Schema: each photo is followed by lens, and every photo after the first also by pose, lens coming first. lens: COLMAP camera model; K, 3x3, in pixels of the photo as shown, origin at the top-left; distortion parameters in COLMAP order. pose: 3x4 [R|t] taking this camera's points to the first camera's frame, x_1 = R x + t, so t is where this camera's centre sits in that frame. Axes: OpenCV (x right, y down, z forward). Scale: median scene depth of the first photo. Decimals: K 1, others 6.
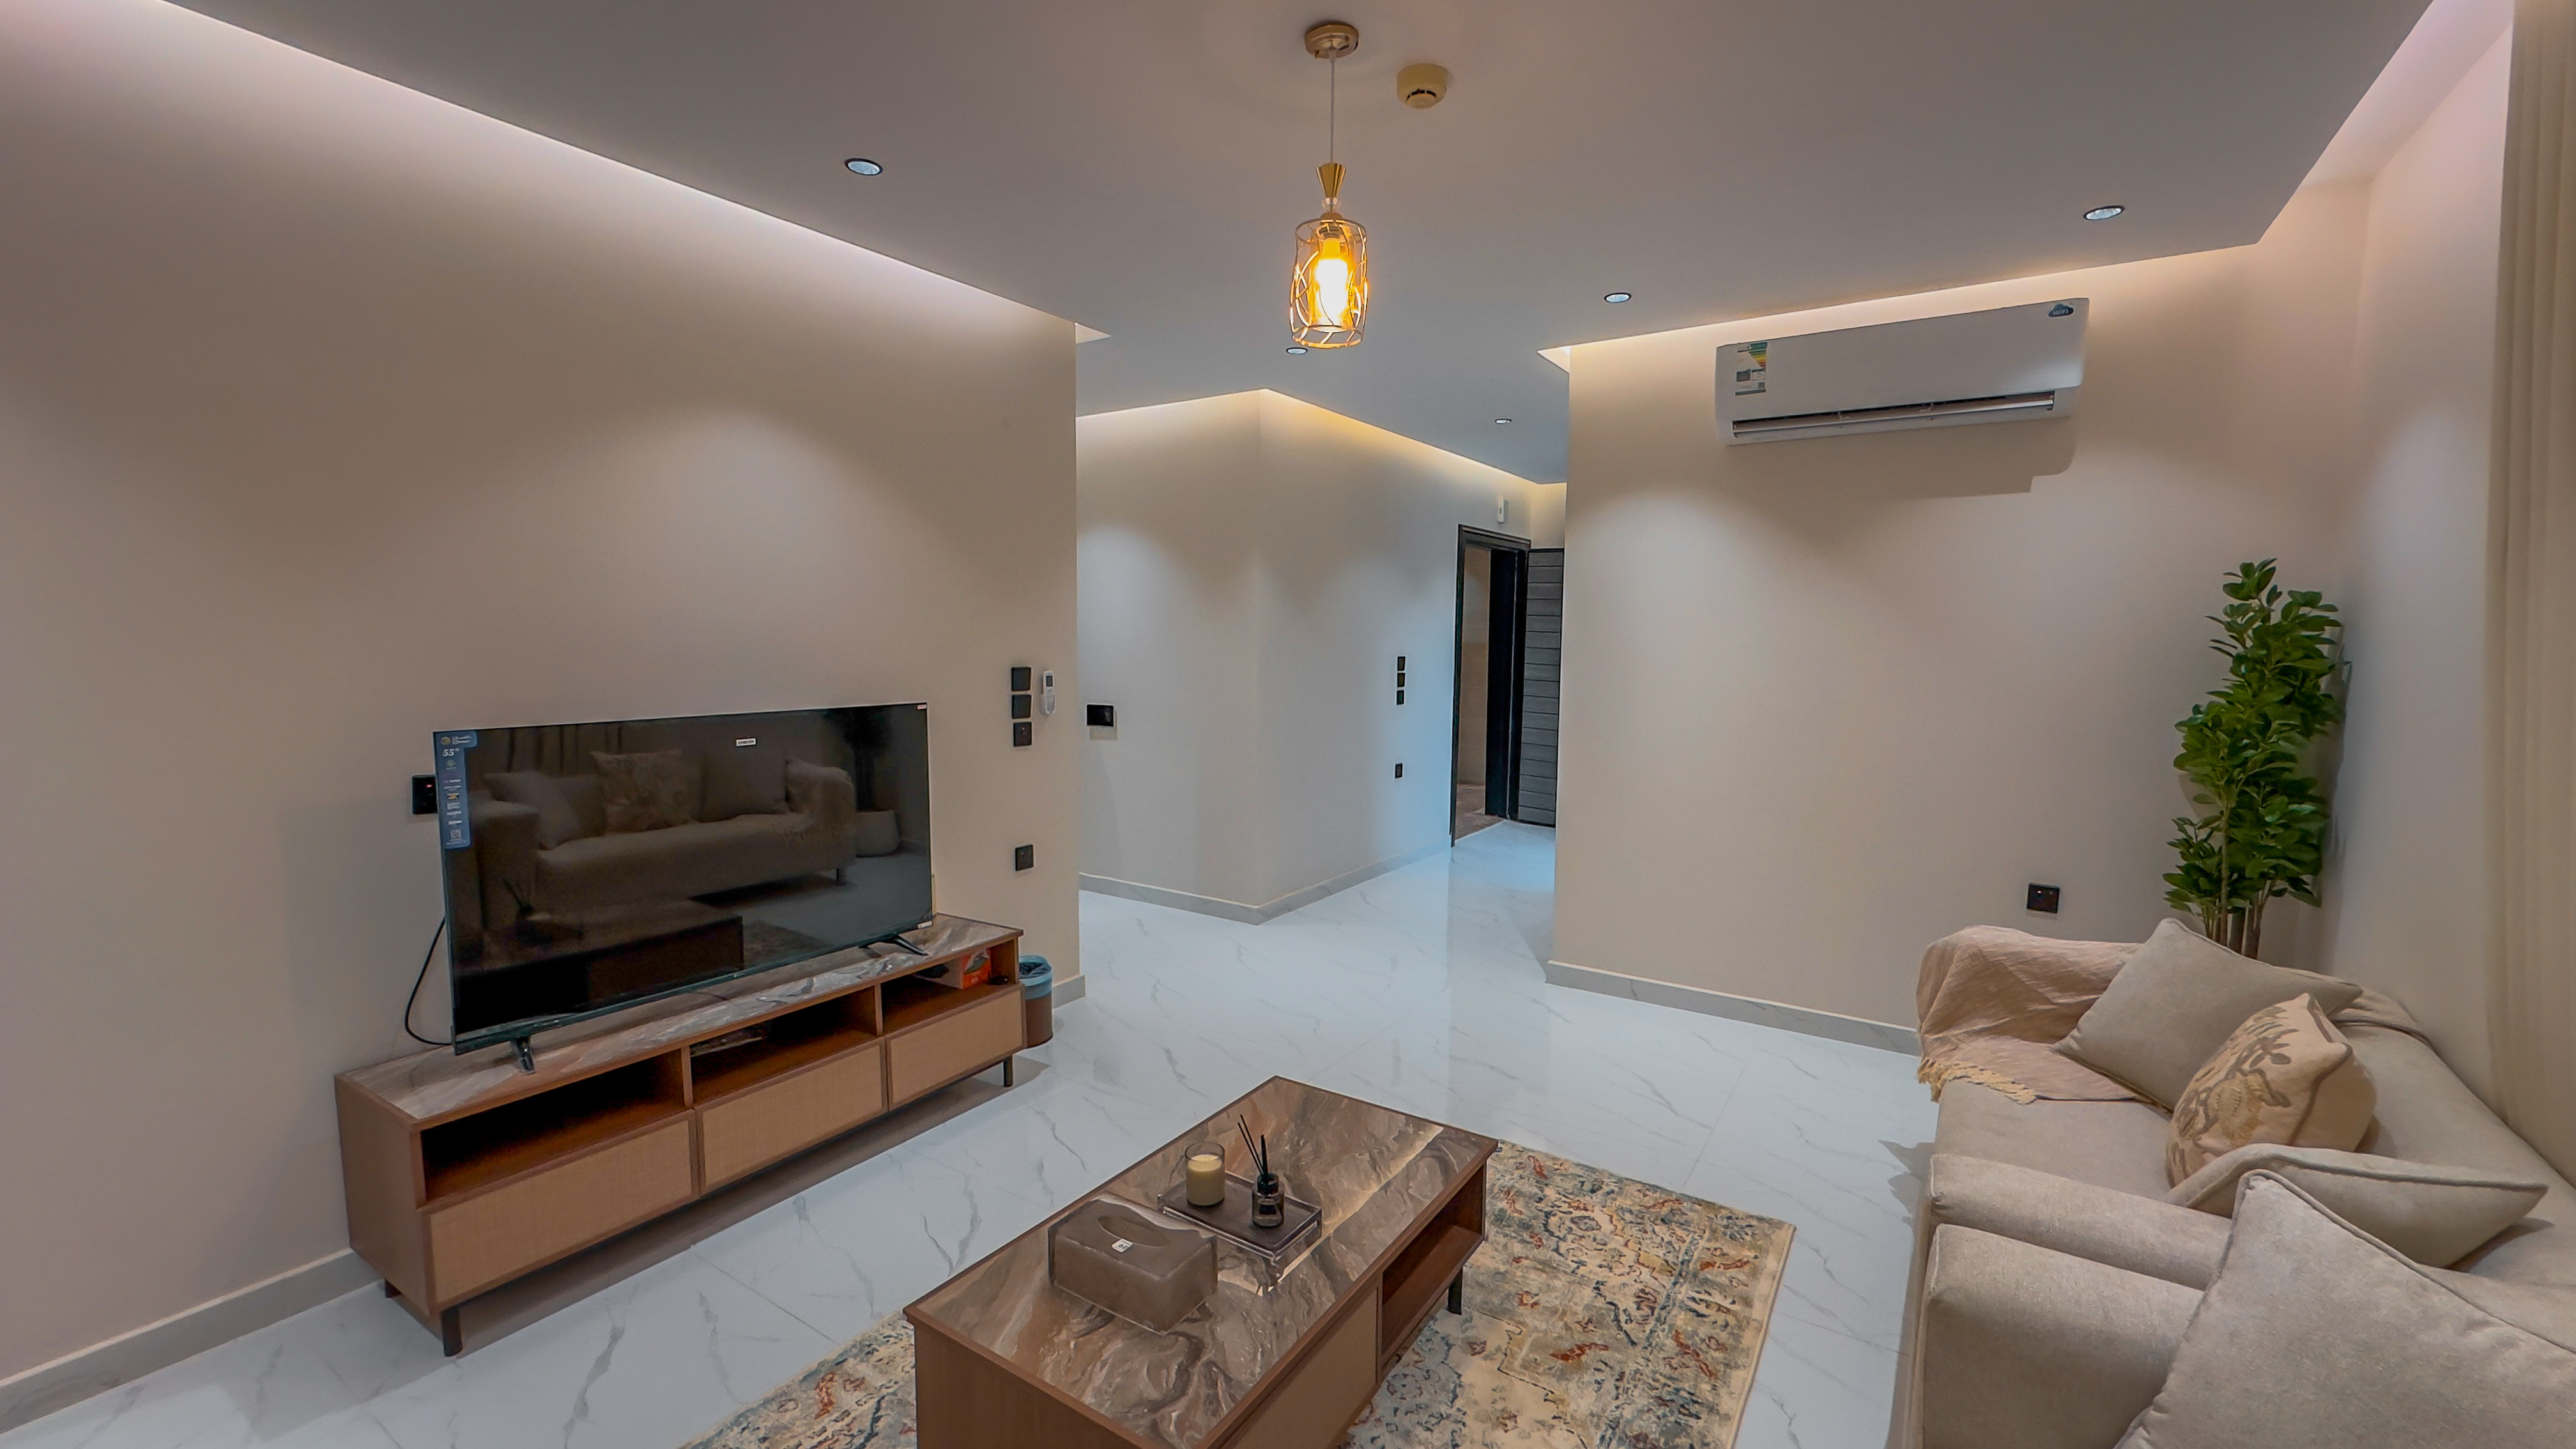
lens RADIAL K [[1032.4, 0, 1290.1], [0, 1032.4, 730.4], [0, 0, 1]] dist [-0.002167, -0.000026]
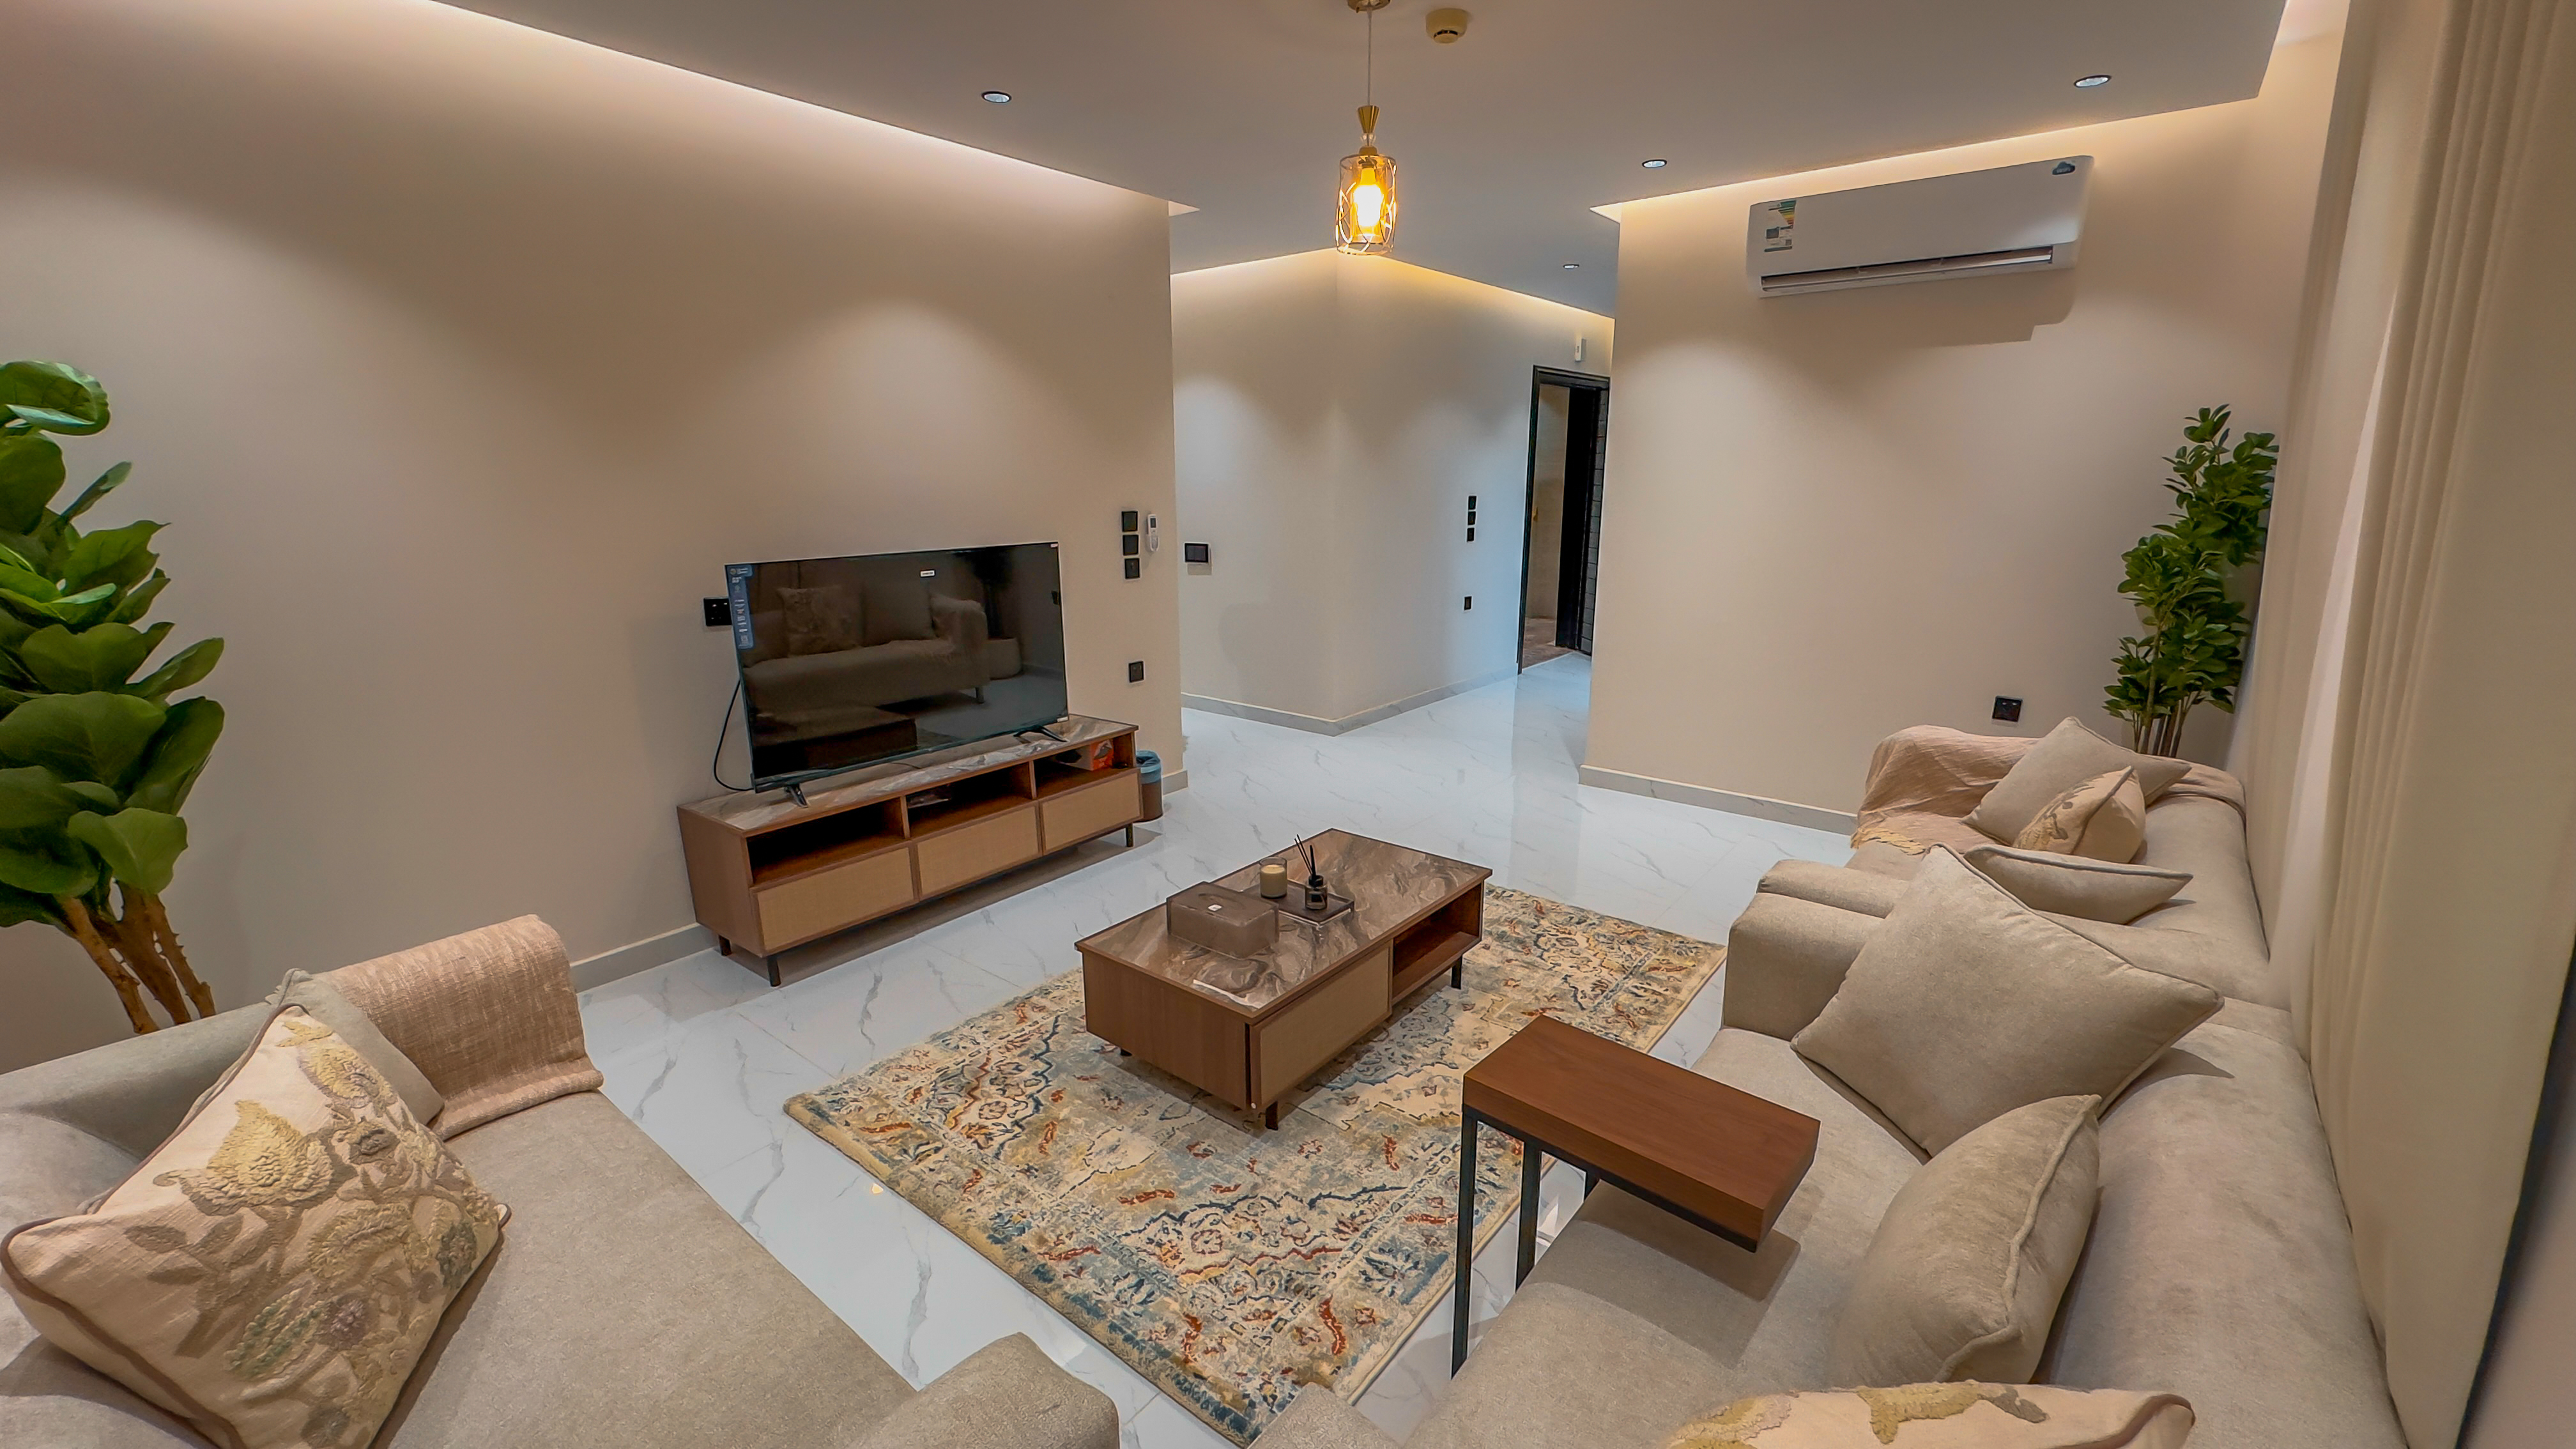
lens RADIAL K [[1032.4, 0, 1290.1], [0, 1032.4, 730.4], [0, 0, 1]] dist [-0.002167, -0.000026]
pose [[0.995550, 0.011066, -0.093578, 0.048135], [0.003482, 0.988083, 0.153886, 0.007608], [0.094165, -0.153527, 0.983648, -0.246413]]
